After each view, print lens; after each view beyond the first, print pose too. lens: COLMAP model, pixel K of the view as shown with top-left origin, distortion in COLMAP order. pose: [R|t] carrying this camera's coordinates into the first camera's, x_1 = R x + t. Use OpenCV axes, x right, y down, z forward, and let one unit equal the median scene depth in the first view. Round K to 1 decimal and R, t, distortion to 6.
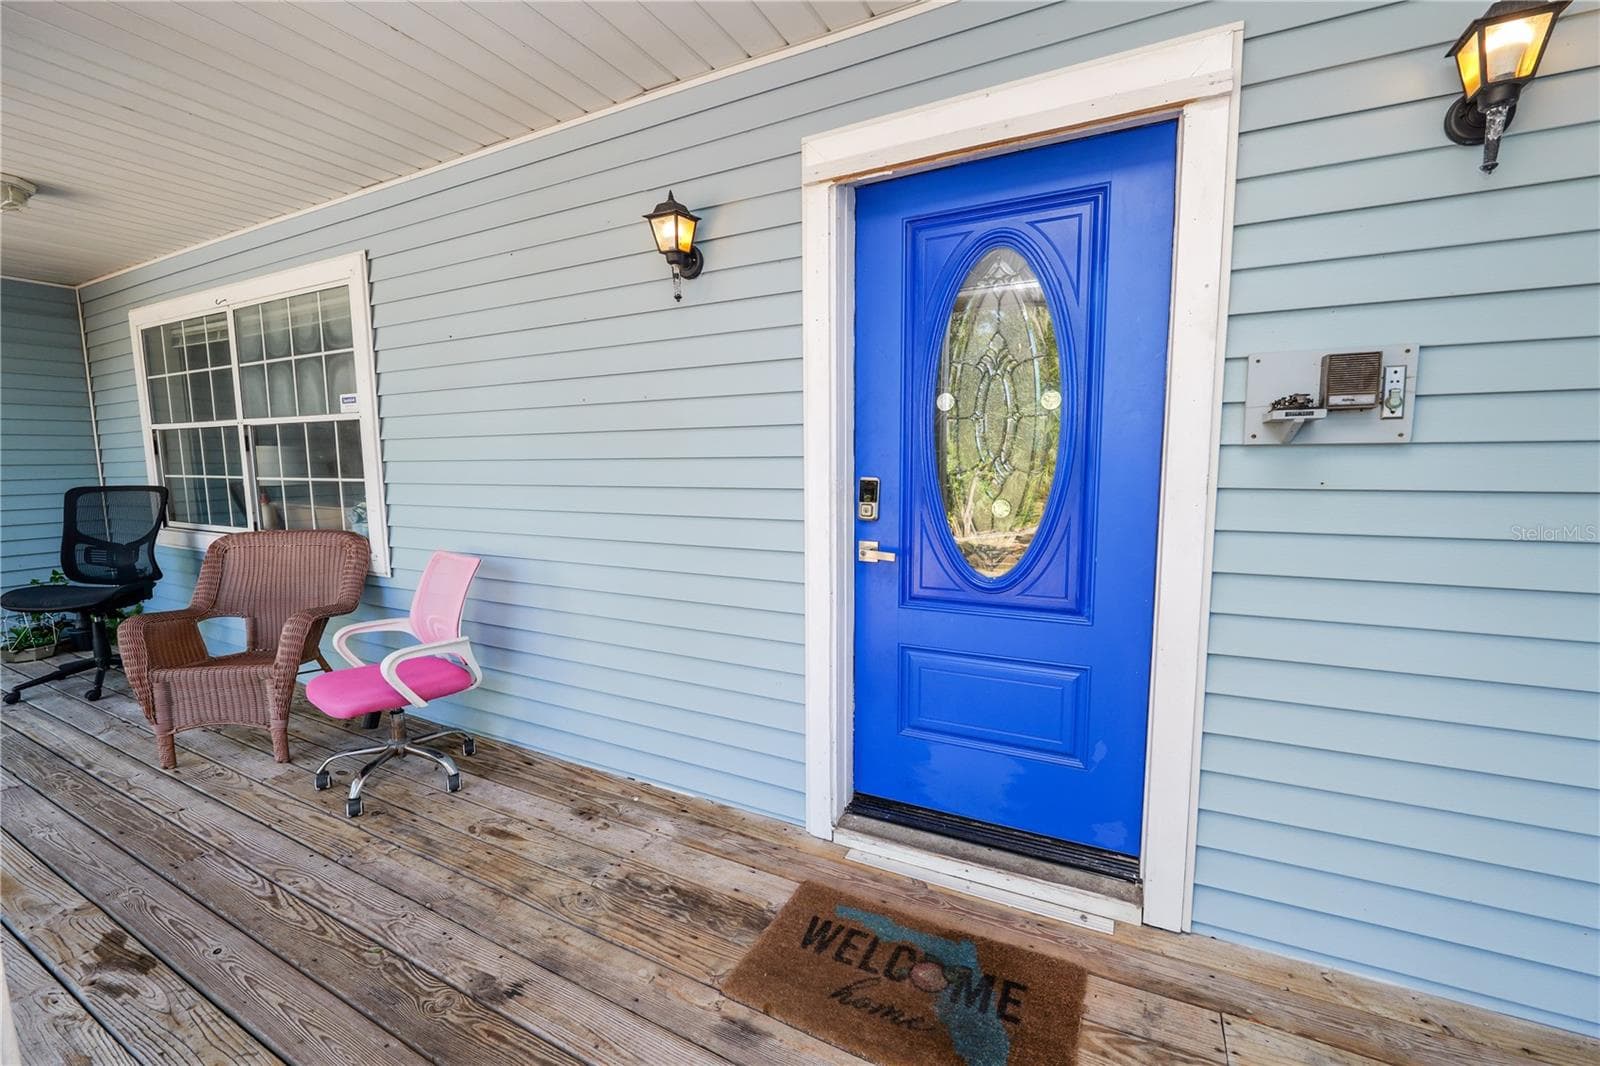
lens RADIAL K [[650.8, 0, 797.8], [0, 650.8, 532.0], [0, 0, 1]] dist [-0.012769, 0.000373]
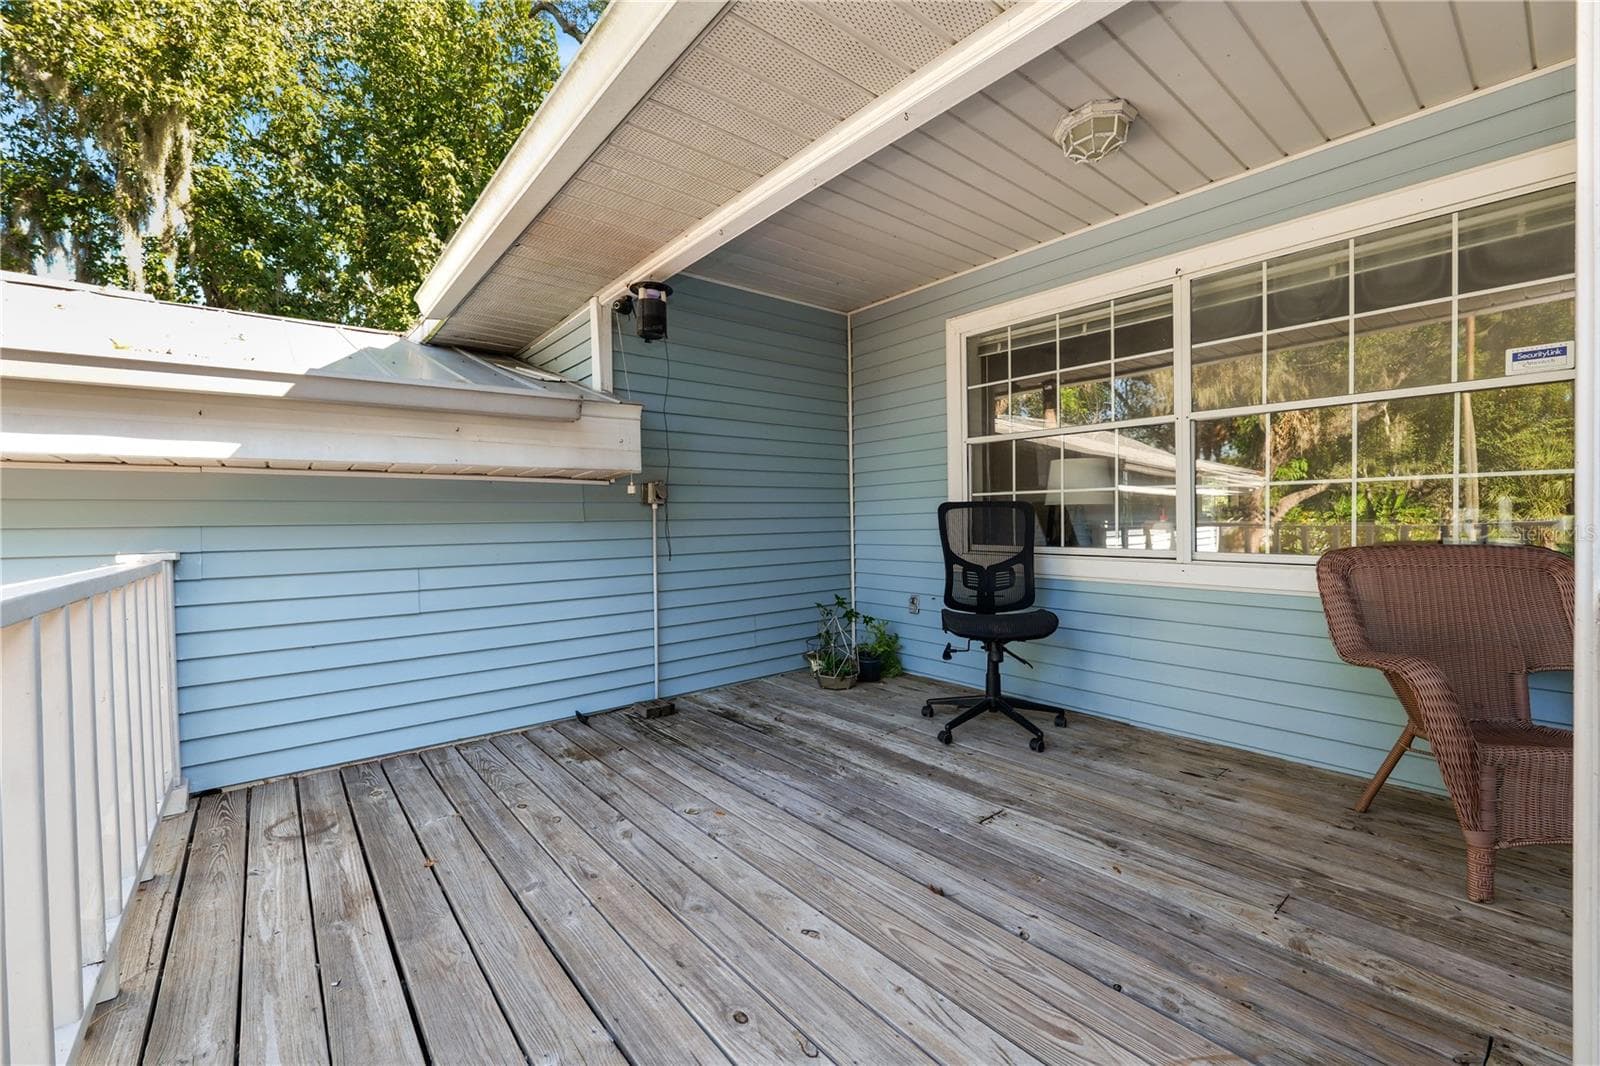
lens RADIAL K [[650.8, 0, 797.8], [0, 650.8, 532.0], [0, 0, 1]] dist [-0.012769, 0.000373]
pose [[0.918568, 0.002693, -0.395254, -1.094046], [-0.038164, 0.995909, -0.081908, 0.064687], [0.393417, 0.090322, 0.914913, 0.087516]]
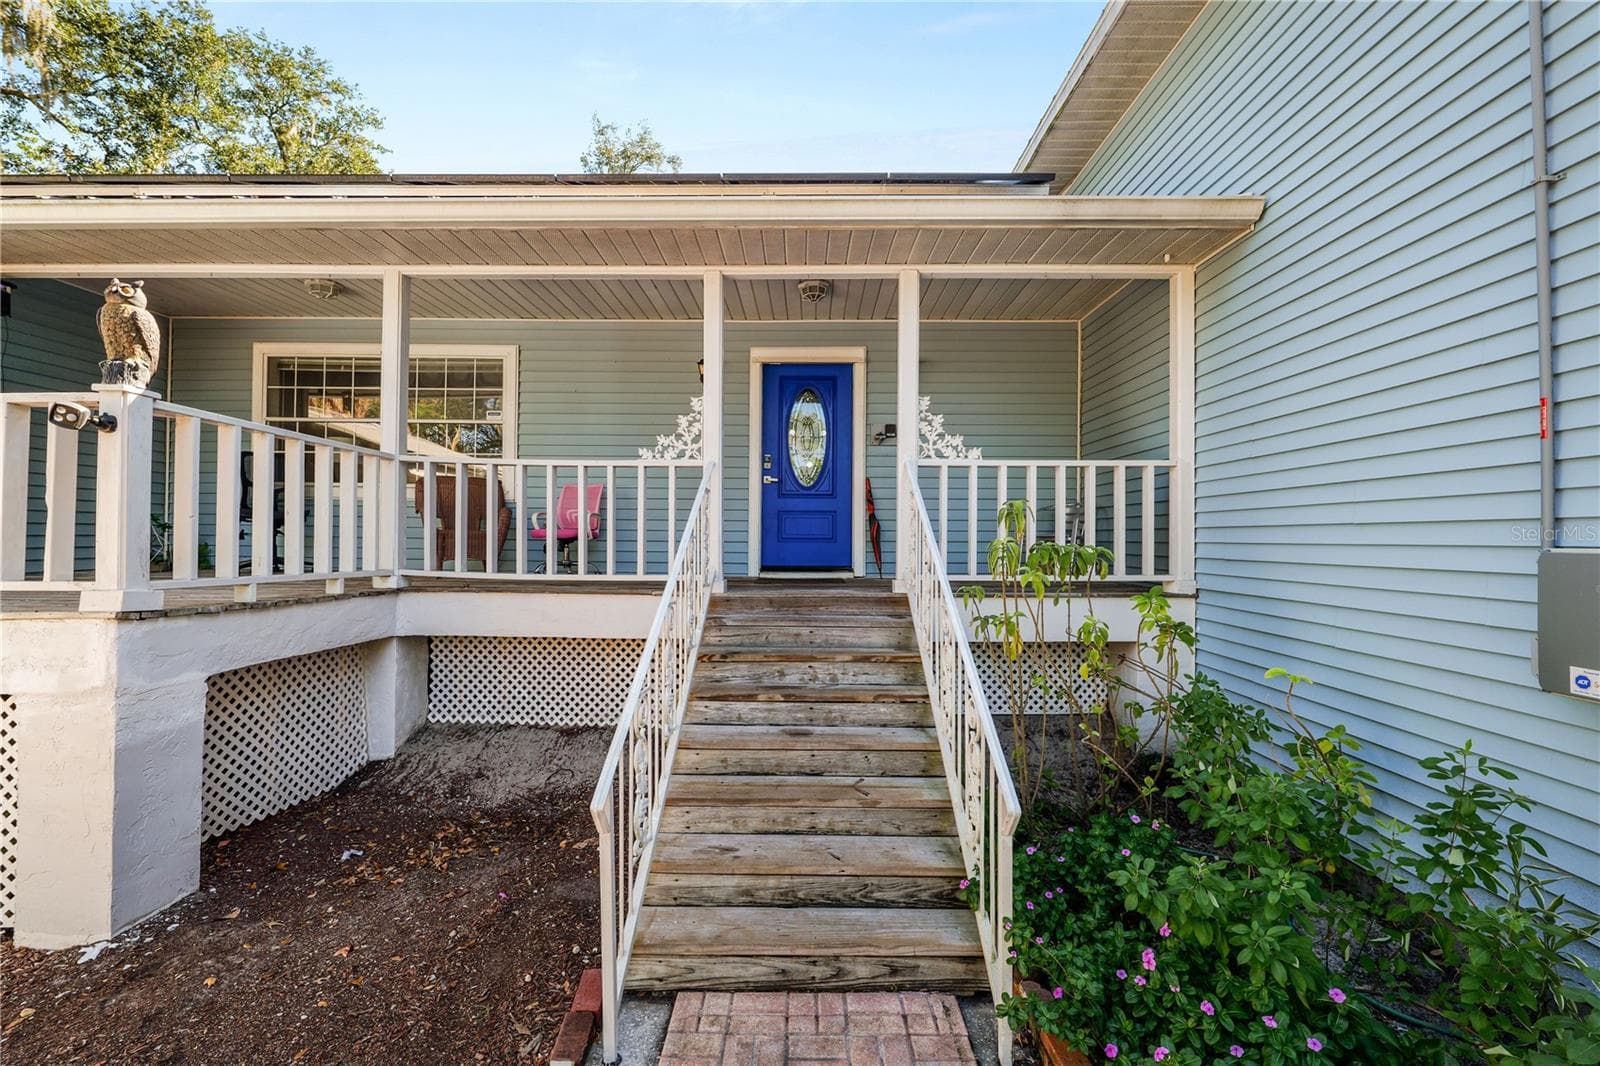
lens RADIAL K [[650.8, 0, 797.8], [0, 650.8, 532.0], [0, 0, 1]] dist [-0.012769, 0.000373]
pose [[0.895750, 0.021654, 0.444030, -0.704818], [0.034175, 0.992503, -0.117343, 0.405929], [-0.443242, 0.120285, 0.888295, -1.098038]]
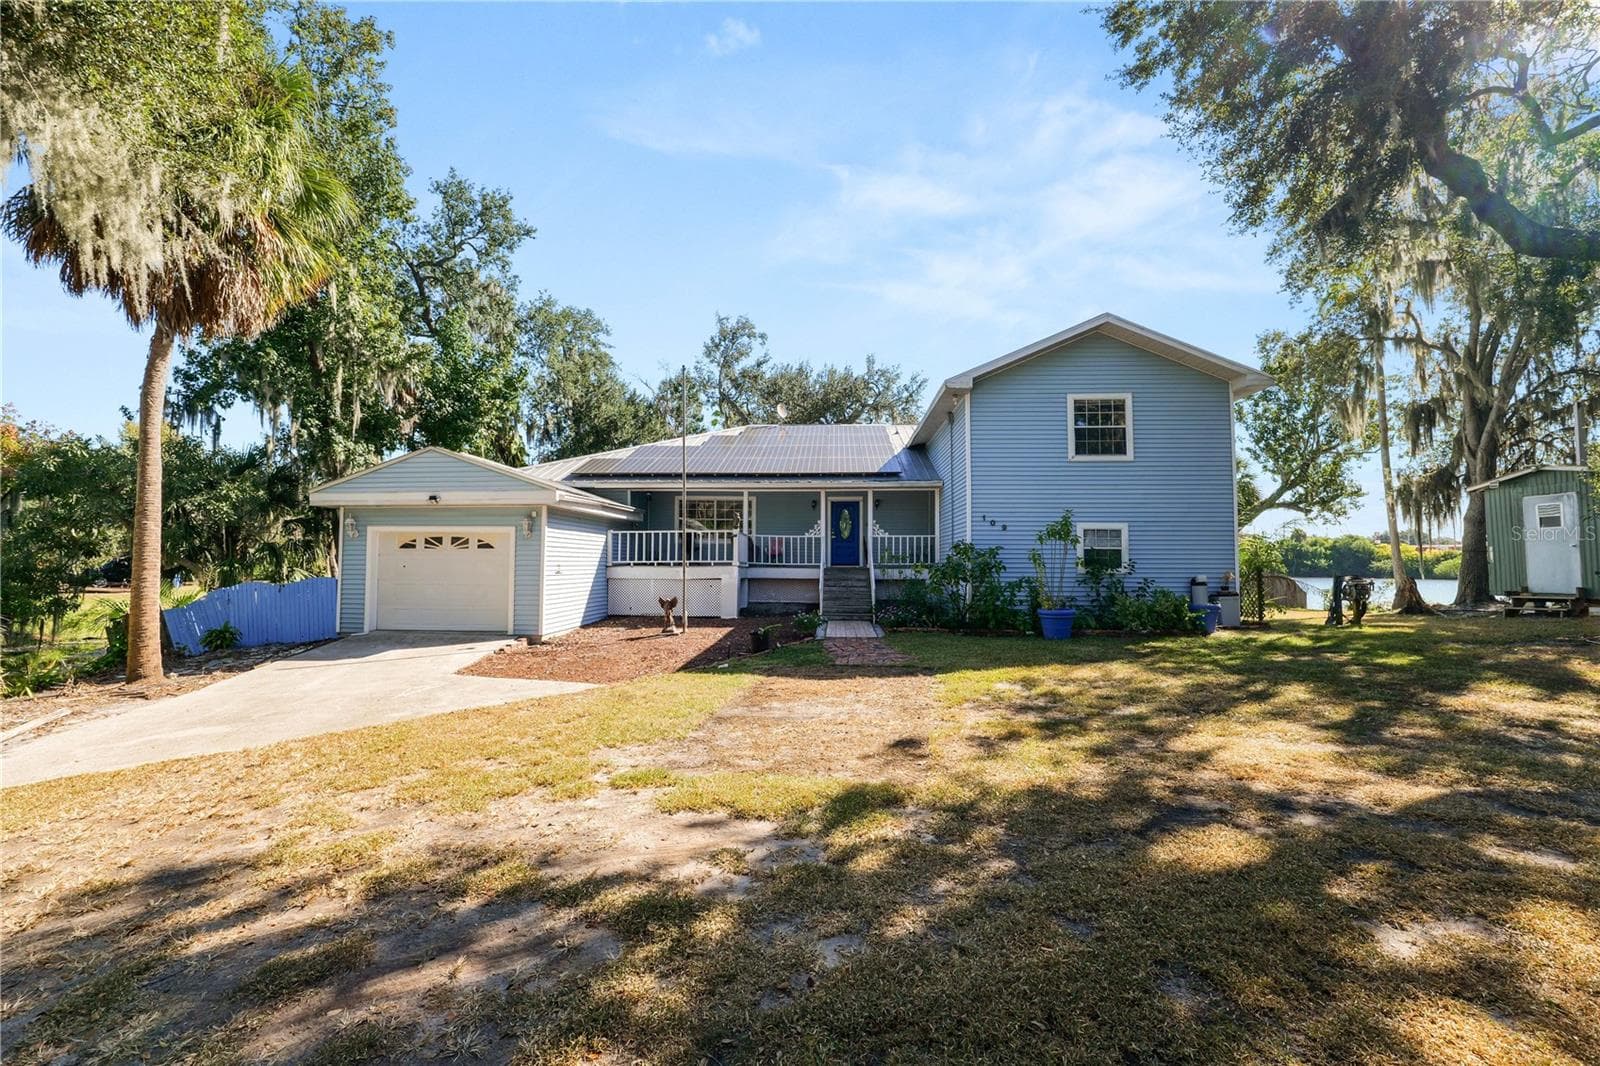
lens RADIAL K [[650.8, 0, 797.8], [0, 650.8, 532.0], [0, 0, 1]] dist [-0.012769, 0.000373]
pose [[0.915029, 0.033559, 0.401991, -2.743713], [0.031975, 0.987364, -0.155211, 0.929903], [-0.402120, 0.154877, 0.902393, -4.850251]]
